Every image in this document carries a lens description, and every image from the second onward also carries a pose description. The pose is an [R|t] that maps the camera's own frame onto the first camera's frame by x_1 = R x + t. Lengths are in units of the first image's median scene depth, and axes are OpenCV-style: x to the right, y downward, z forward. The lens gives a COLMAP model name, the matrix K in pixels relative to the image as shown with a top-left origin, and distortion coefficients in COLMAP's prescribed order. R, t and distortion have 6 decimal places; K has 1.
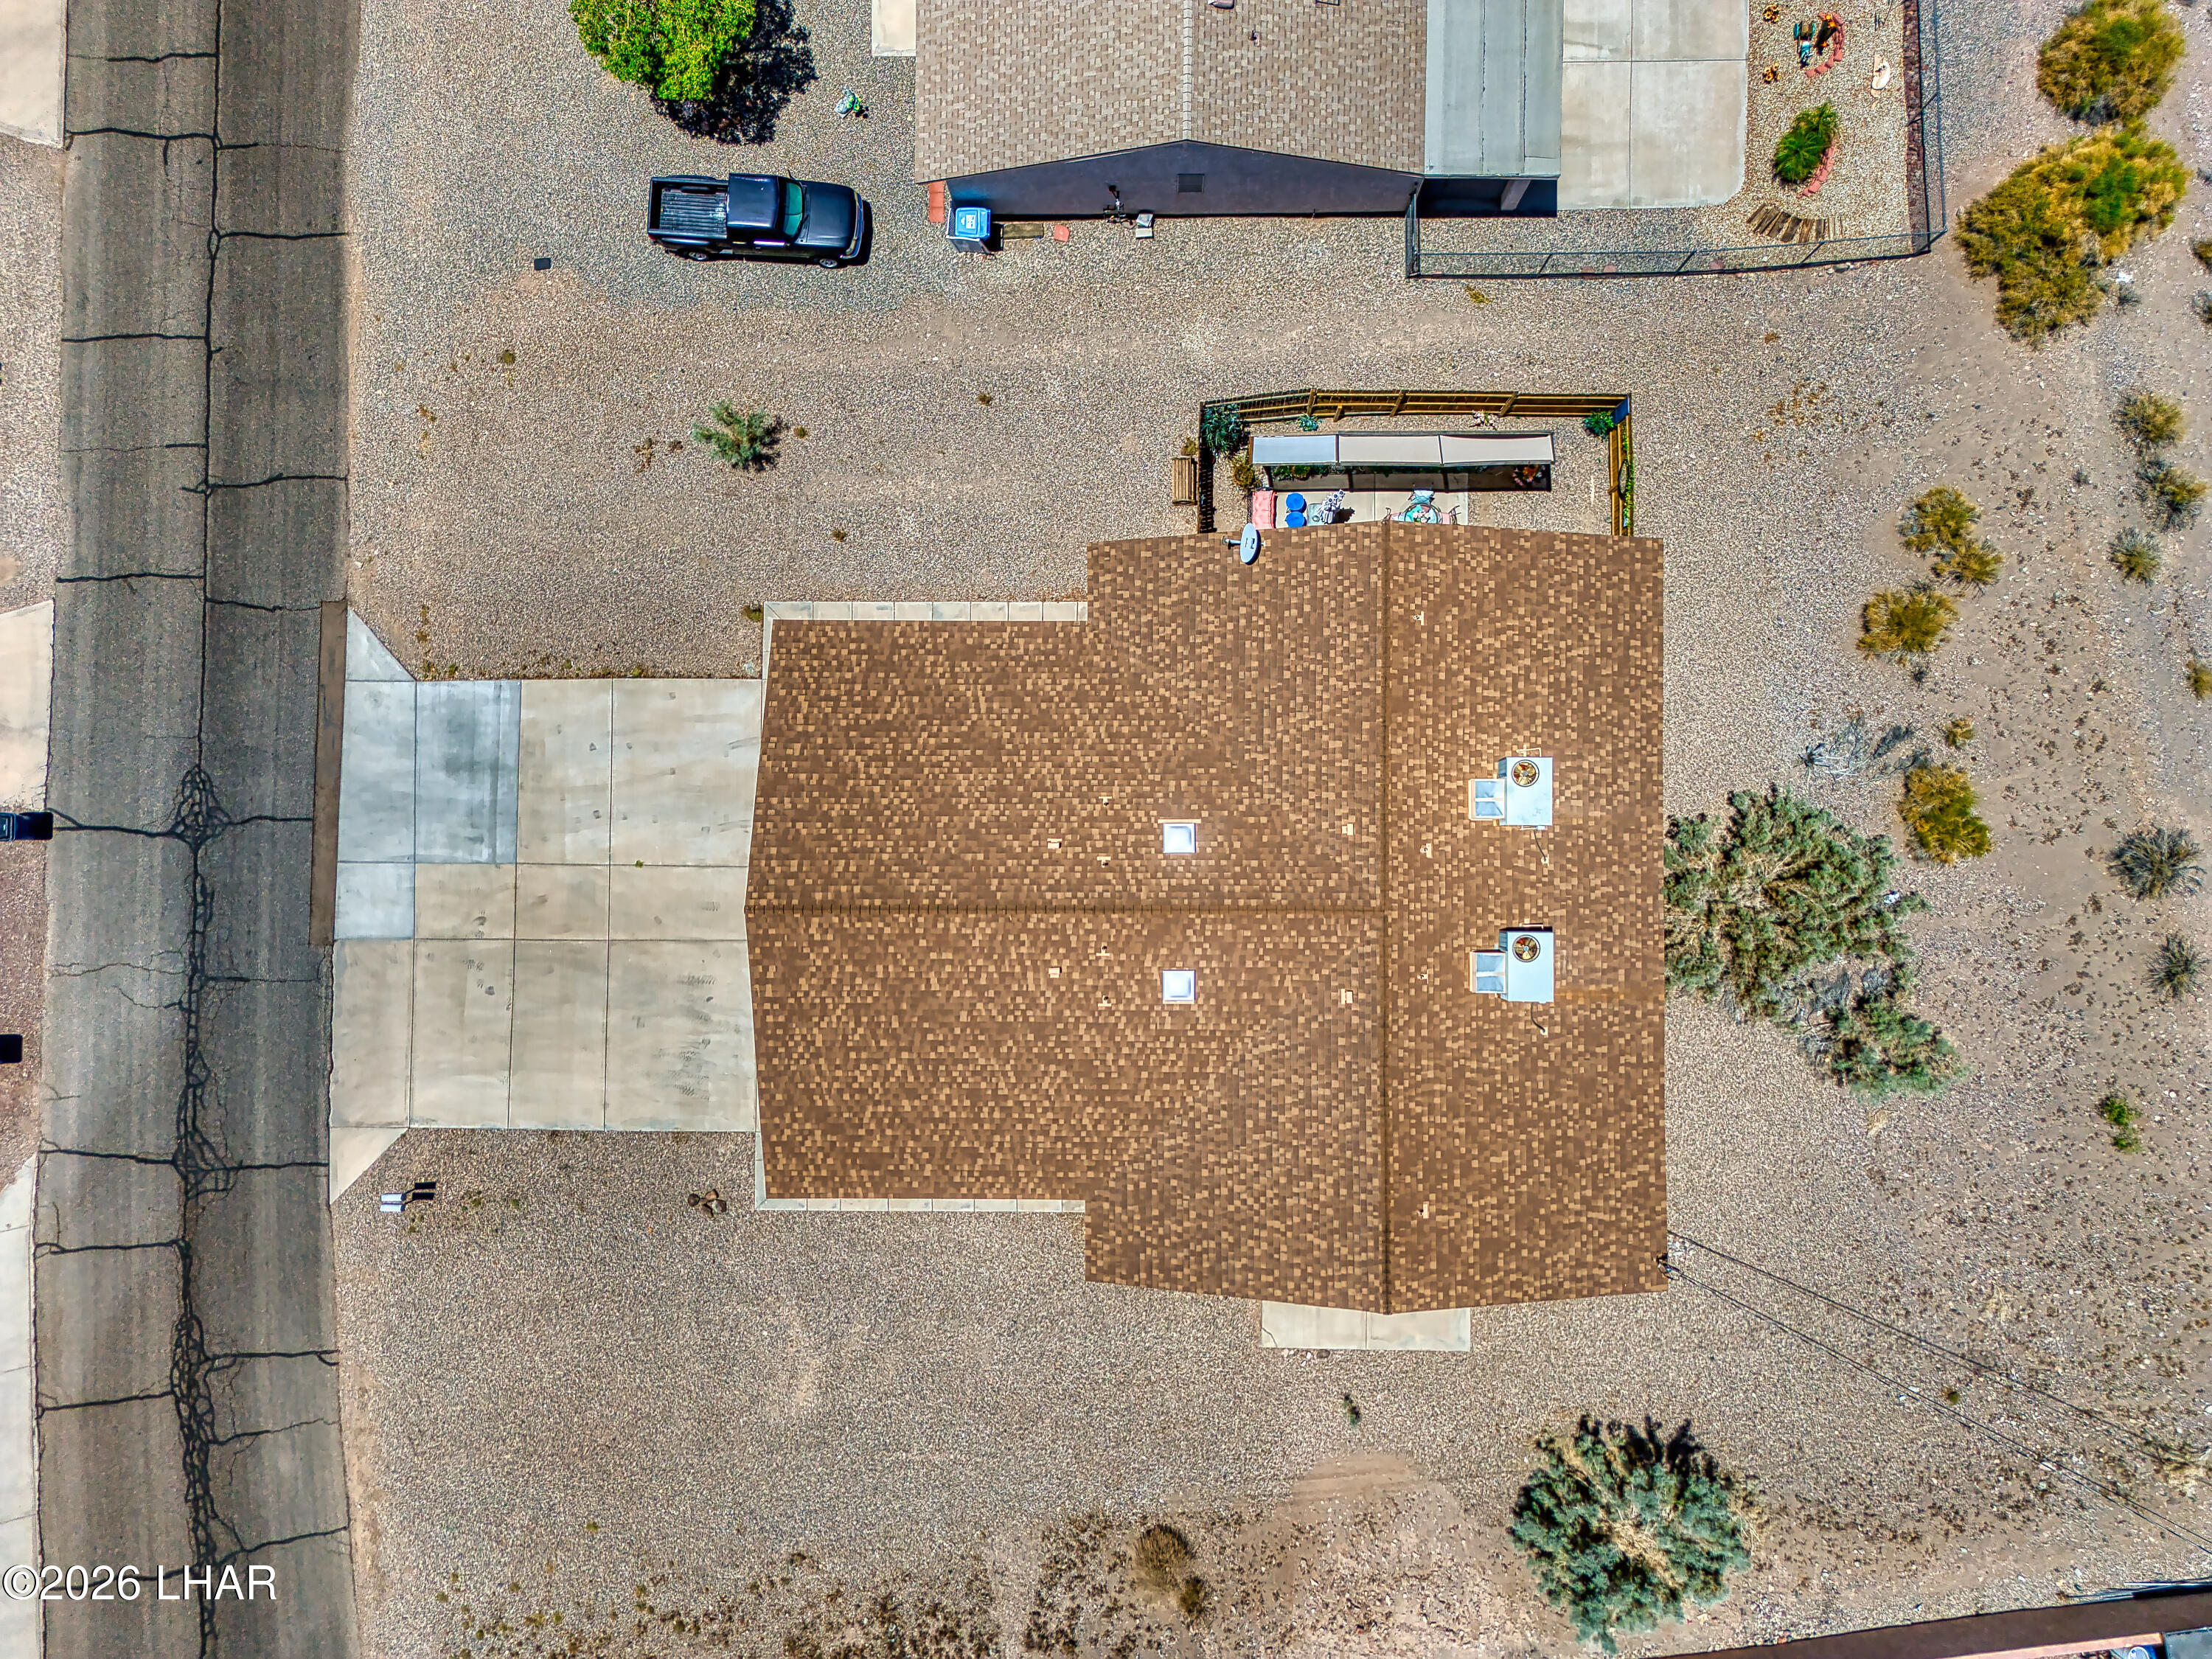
lens RADIAL K [[1549.1, 0, 1115.2], [0, 1549.1, 835.2], [0, 0, 1]] dist [0.094616, -0.083953]
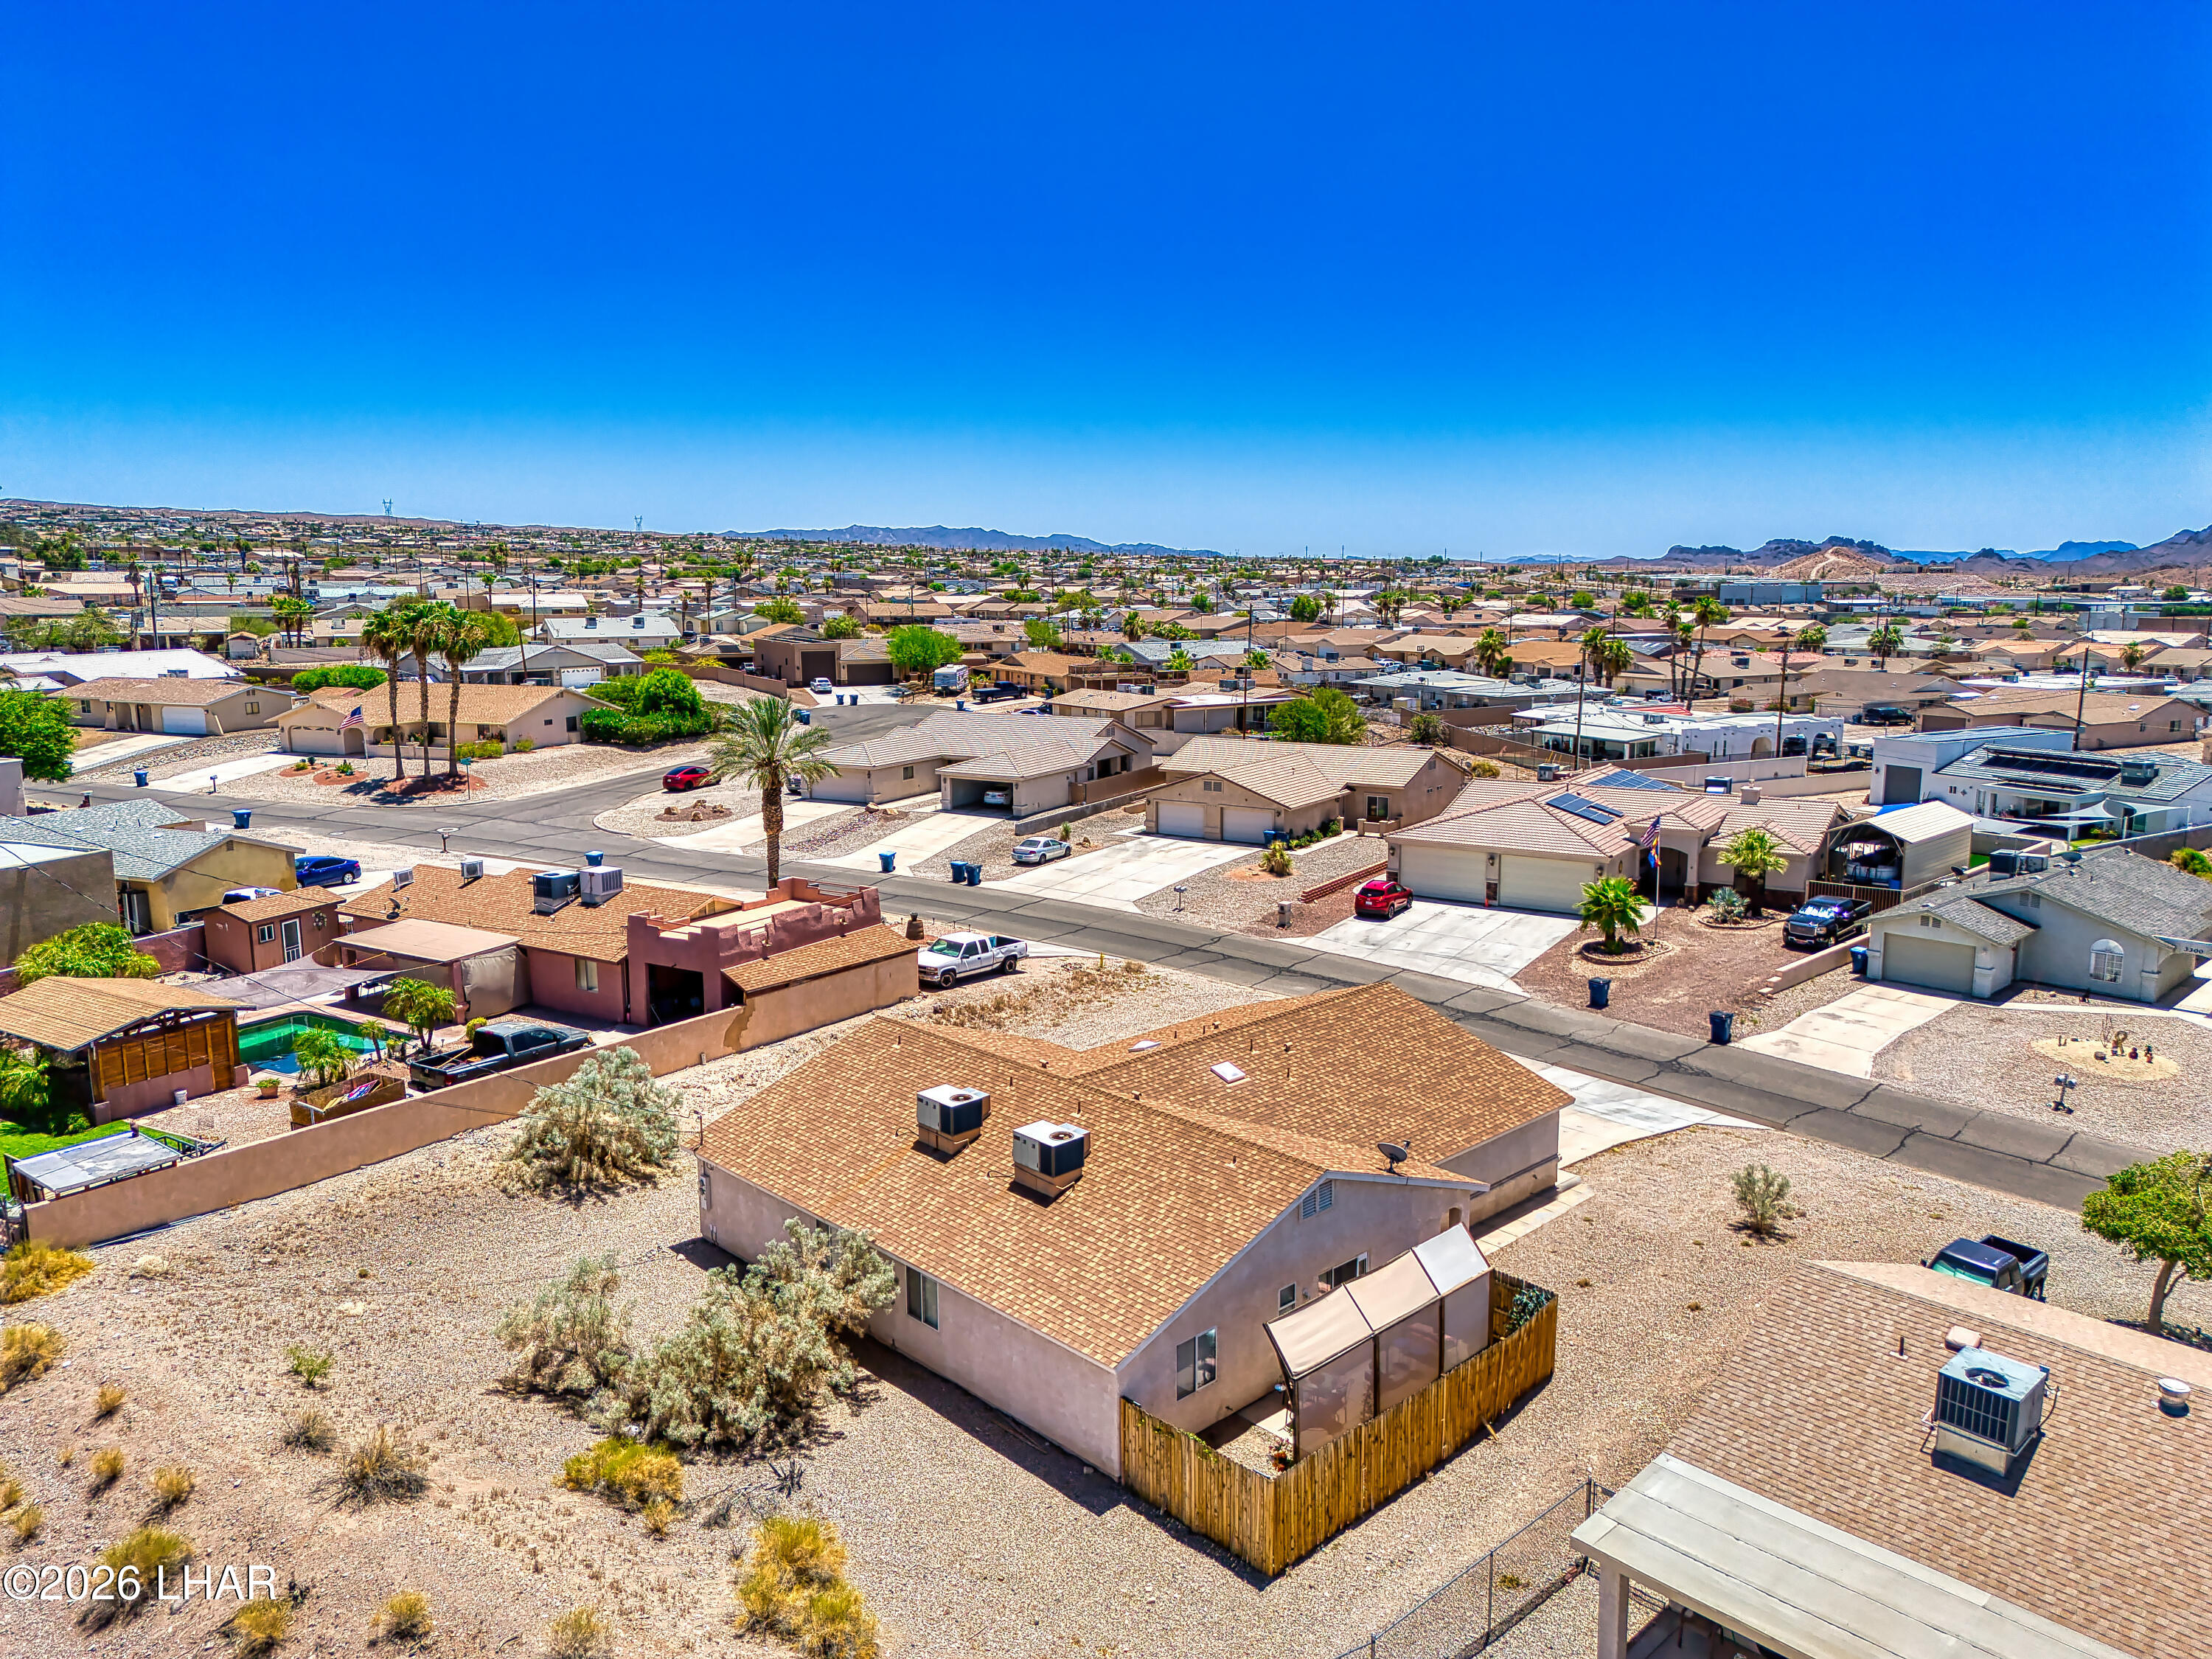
lens RADIAL K [[1549.1, 0, 1115.2], [0, 1549.1, 835.2], [0, 0, 1]] dist [0.094616, -0.083953]
pose [[-0.717221, 0.150610, -0.680376, 0.832022], [-0.695431, -0.092494, 0.712616, -0.724015], [0.044397, 0.984257, 0.171077, 0.534552]]
